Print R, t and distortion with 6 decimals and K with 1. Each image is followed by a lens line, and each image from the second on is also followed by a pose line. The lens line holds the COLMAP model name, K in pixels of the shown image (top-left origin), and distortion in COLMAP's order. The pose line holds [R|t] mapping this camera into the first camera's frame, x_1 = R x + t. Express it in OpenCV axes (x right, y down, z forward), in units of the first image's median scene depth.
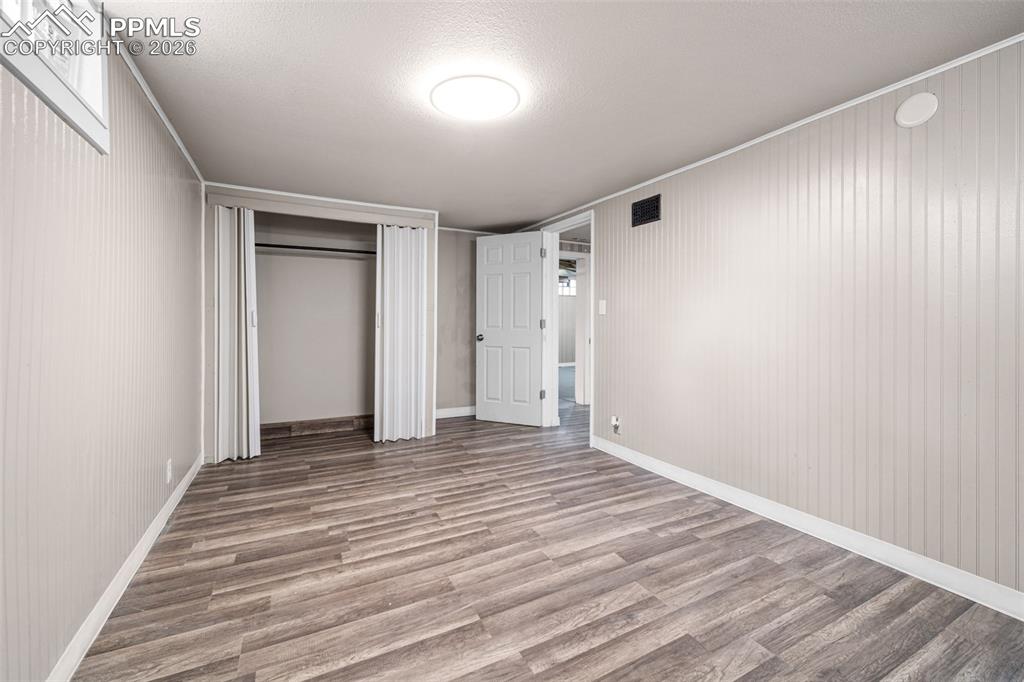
lens RADIAL K [[421.0, 0, 512.9], [0, 421.0, 330.4], [0, 0, 1]] dist [-0.000291, -0.000236]
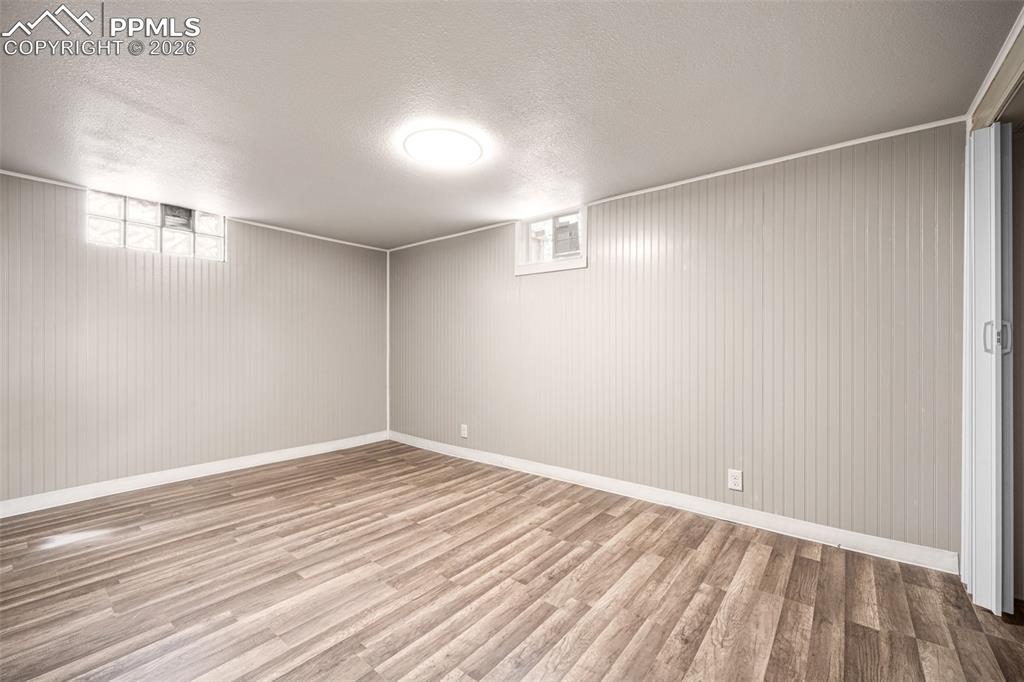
lens RADIAL K [[421.0, 0, 510.2], [0, 421.0, 341.0], [0, 0, 1]] dist [-0.000291, -0.000236]
pose [[-0.914101, -0.008436, -0.405398, 0.189310], [-0.012137, 0.999905, 0.006560, -0.033121], [0.405305, 0.010916, -0.914117, 1.914603]]
